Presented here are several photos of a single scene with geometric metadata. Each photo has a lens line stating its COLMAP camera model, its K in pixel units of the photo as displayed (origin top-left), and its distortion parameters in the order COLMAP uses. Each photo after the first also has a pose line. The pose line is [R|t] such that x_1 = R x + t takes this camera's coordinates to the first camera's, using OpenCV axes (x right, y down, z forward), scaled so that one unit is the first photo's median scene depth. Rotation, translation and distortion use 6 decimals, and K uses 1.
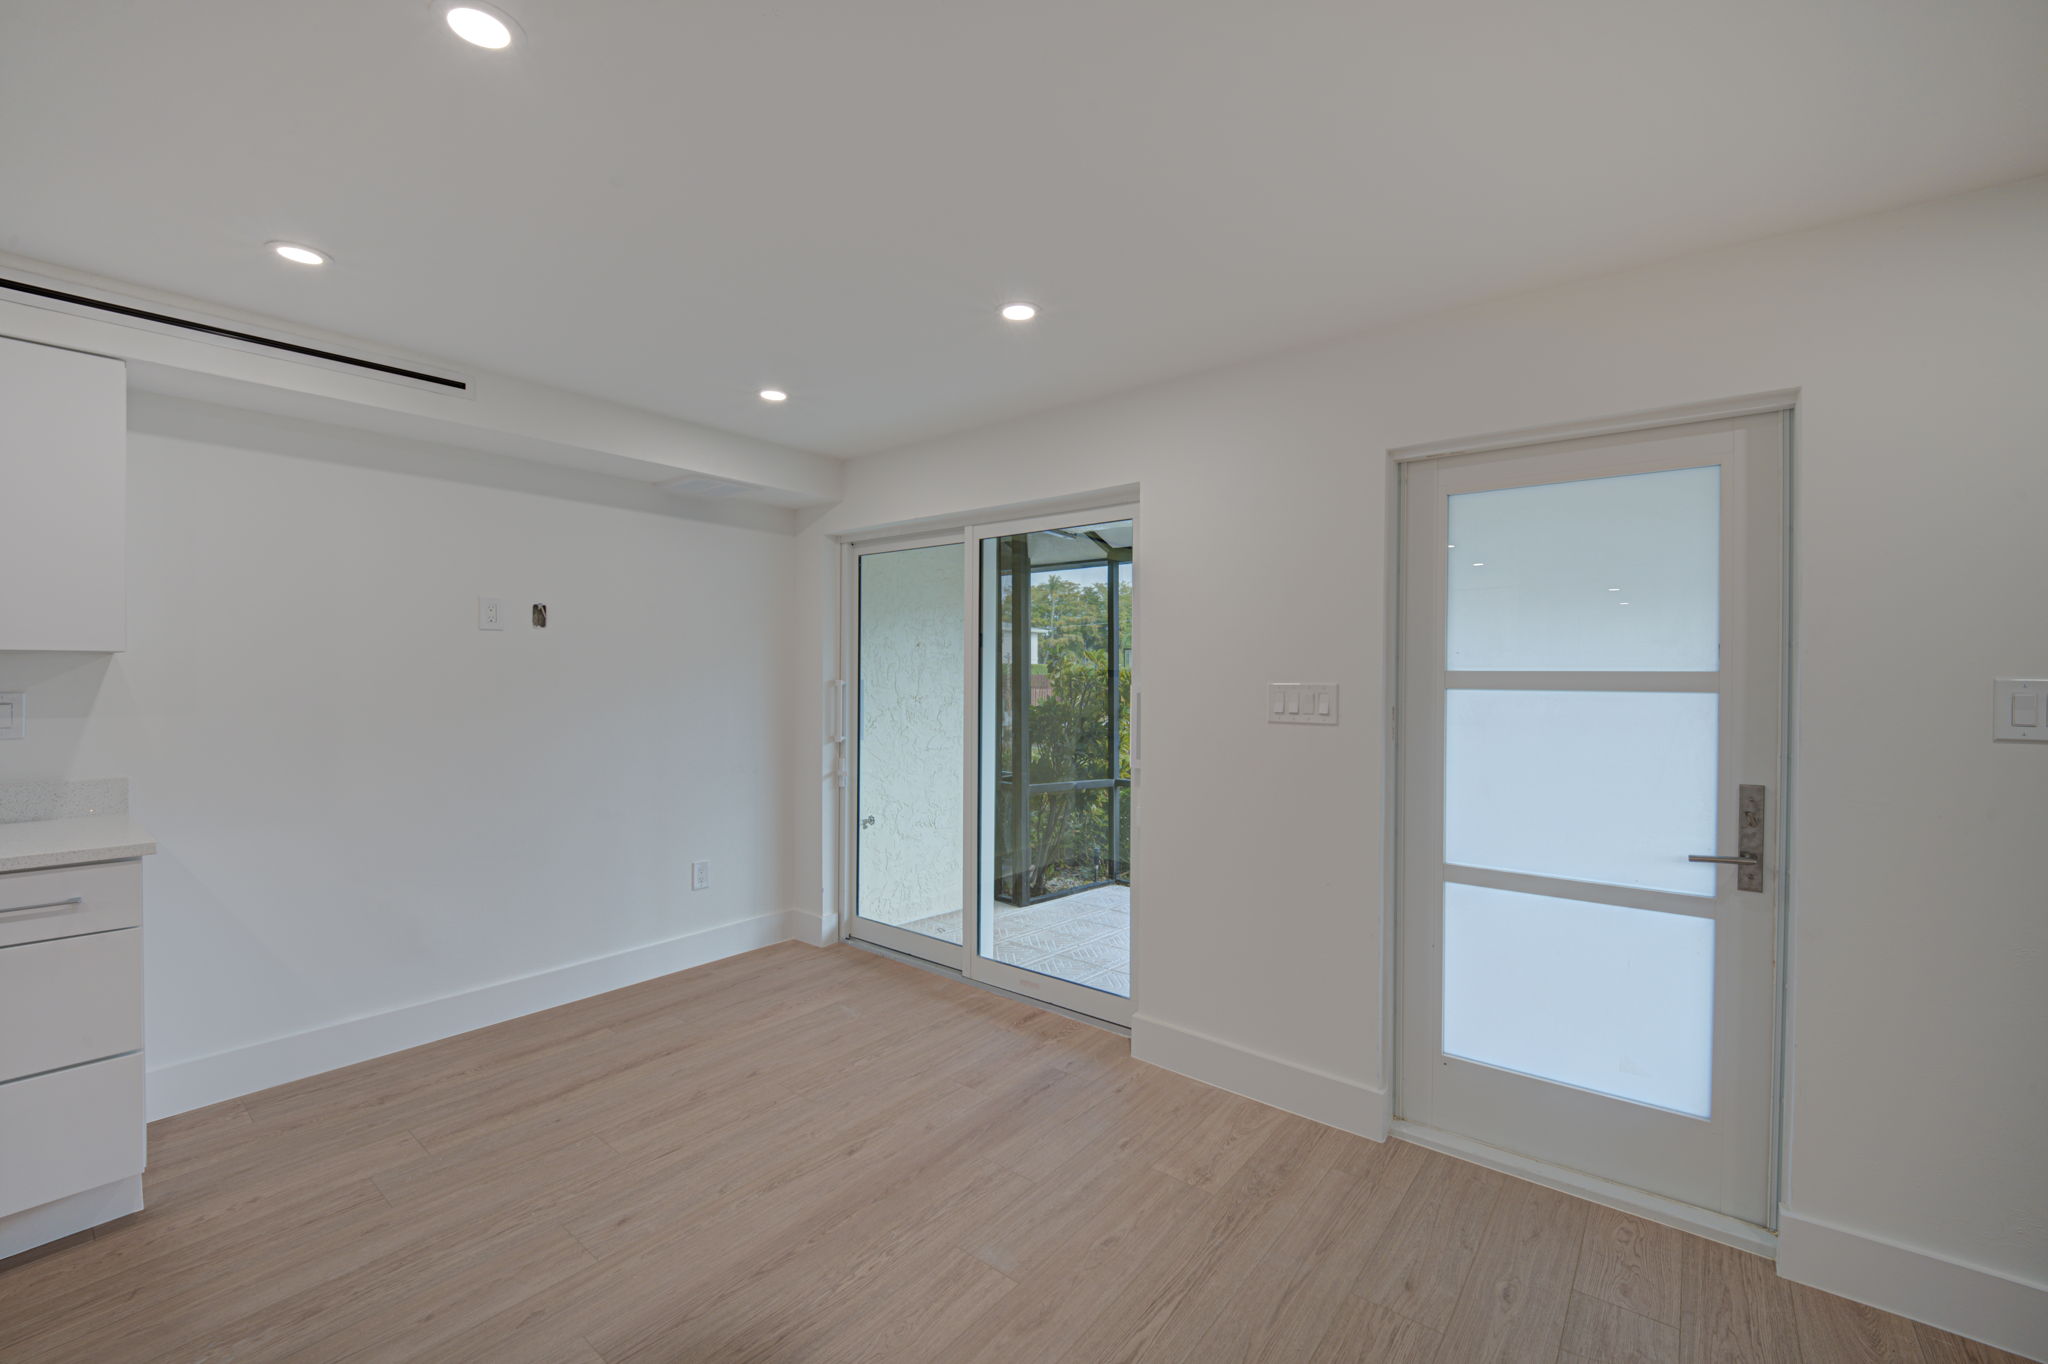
lens RADIAL K [[838.6, 0, 1028.7], [0, 838.6, 679.4], [0, 0, 1]] dist [-0.000949, -0.005918]
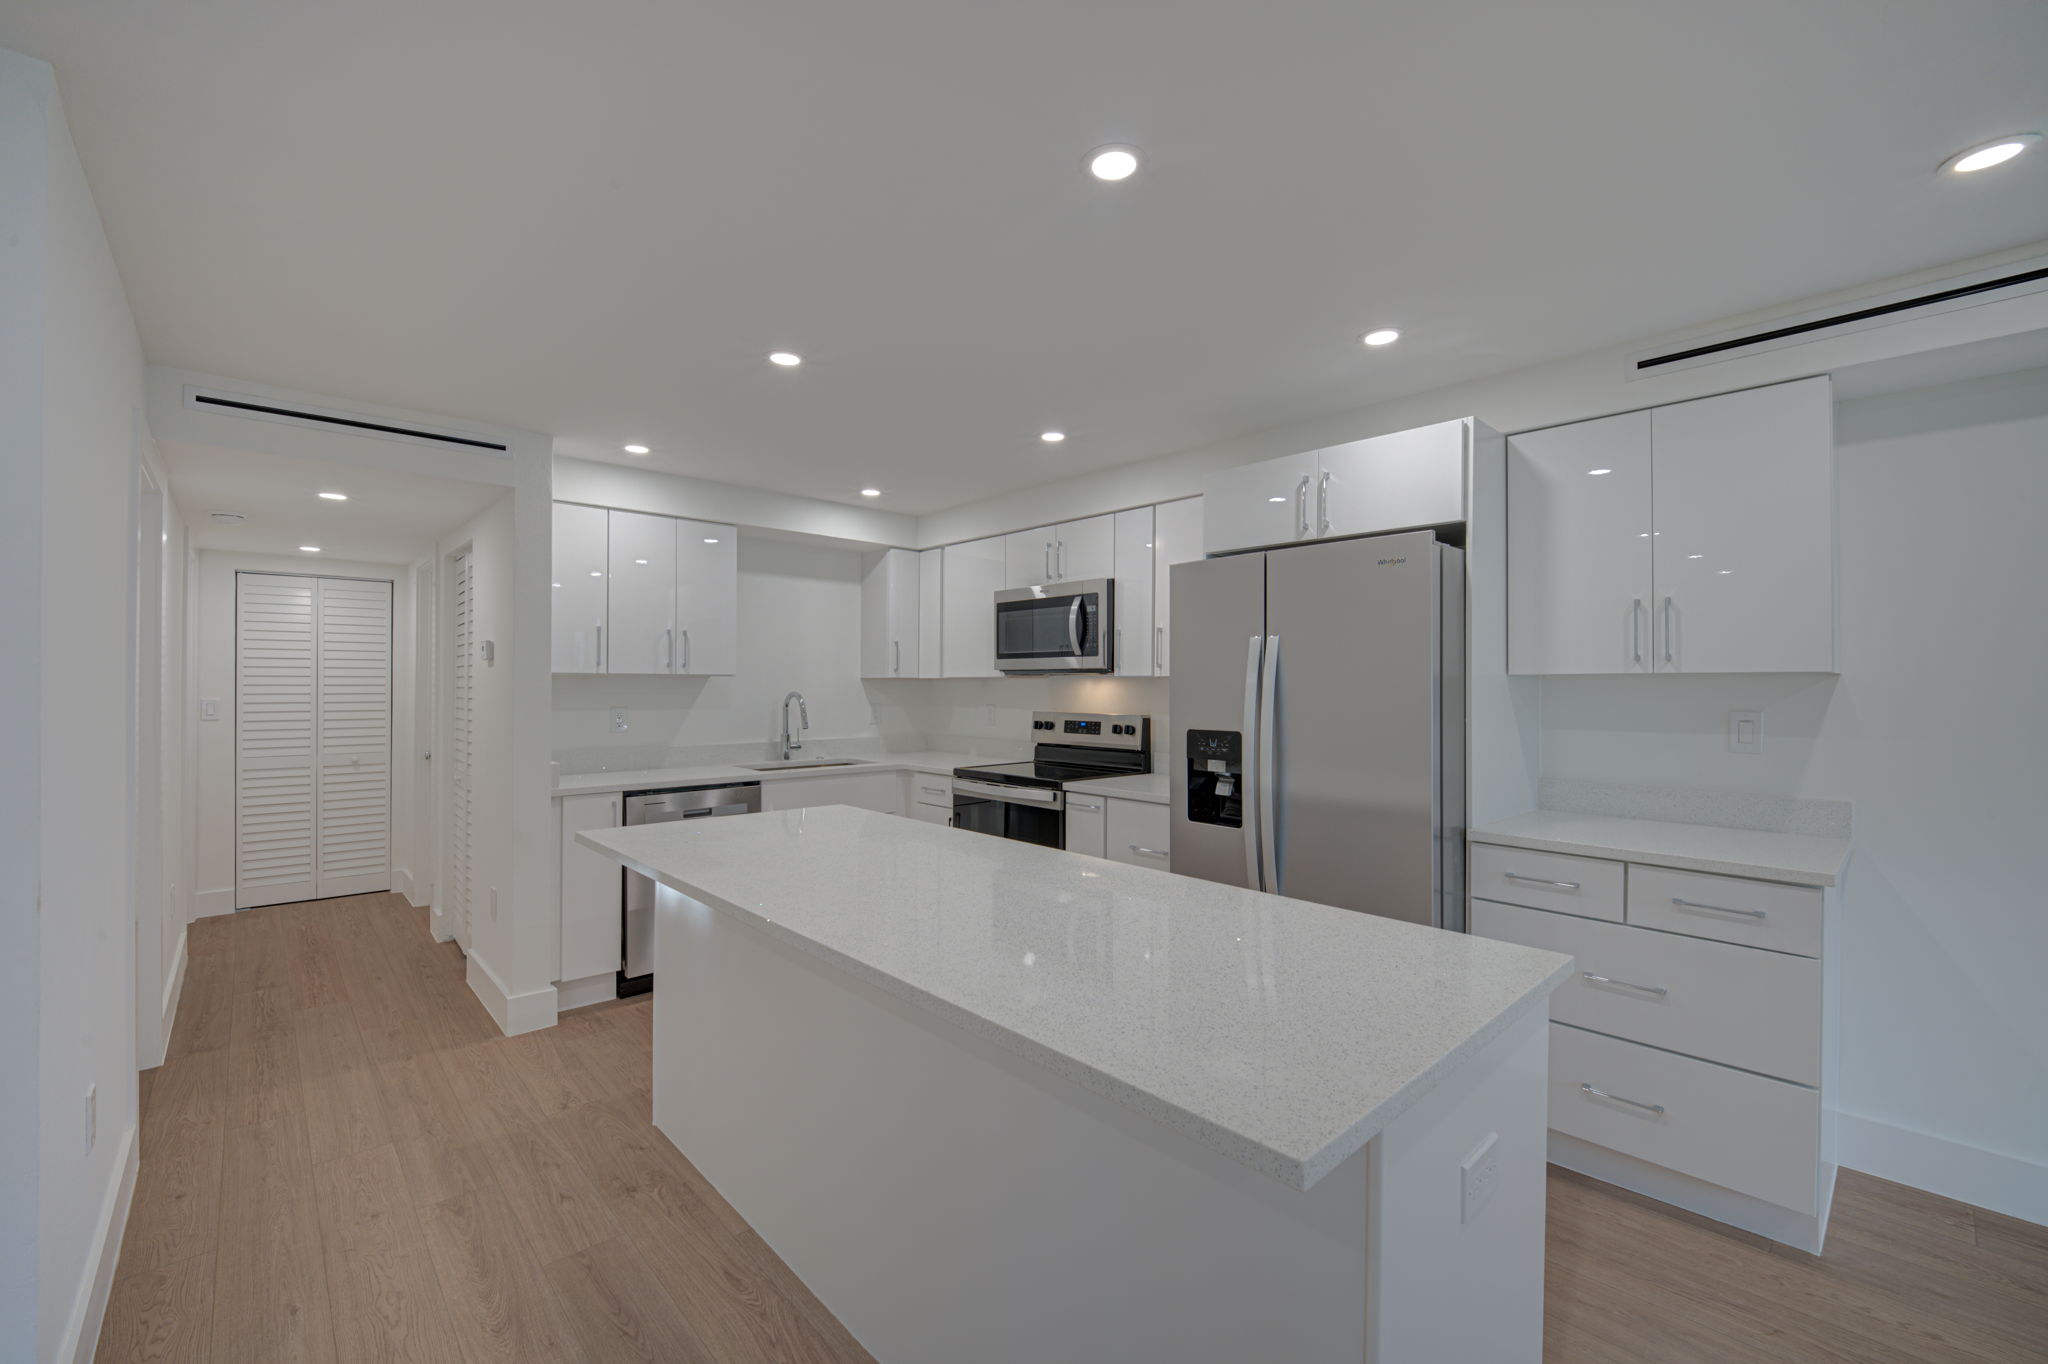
lens RADIAL K [[838.6, 0, 1031.5], [0, 838.6, 681.8], [0, 0, 1]] dist [-0.000949, -0.005918]
pose [[-0.150985, -0.010073, -0.988485, 0.014721], [-0.010749, 0.999906, -0.008547, -0.003405], [0.988478, 0.009335, -0.151079, 0.193544]]
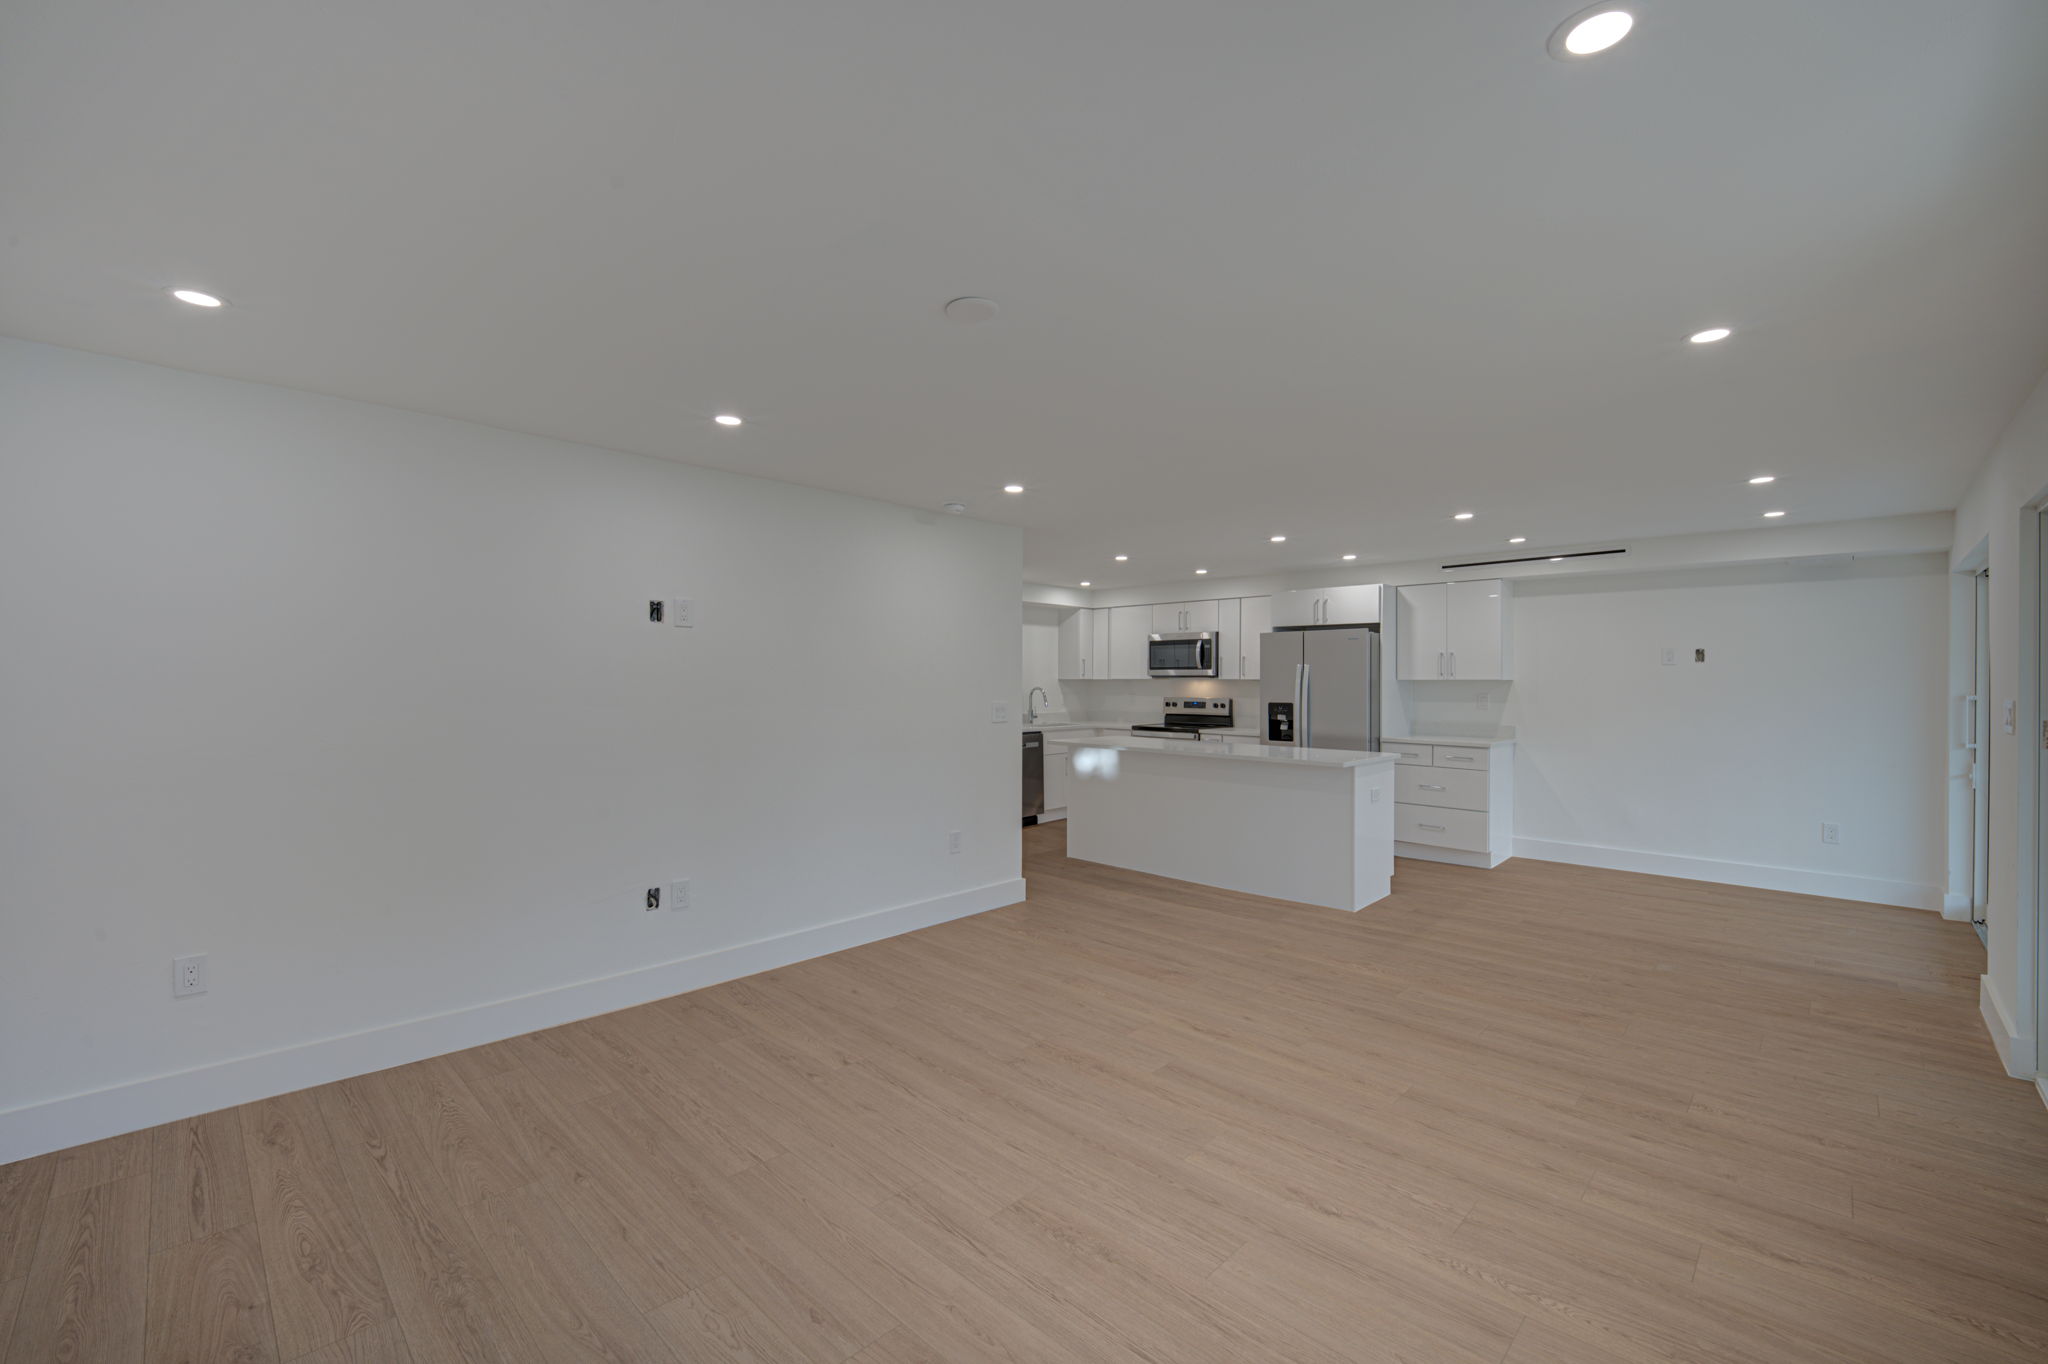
lens RADIAL K [[838.6, 0, 1036.1], [0, 838.6, 679.6], [0, 0, 1]] dist [-0.000949, -0.005918]
pose [[-0.089413, -0.006295, -0.995975, 1.718779], [-0.010336, 0.999932, -0.005392, -0.002453], [0.995941, 0.009812, -0.089472, -0.300578]]
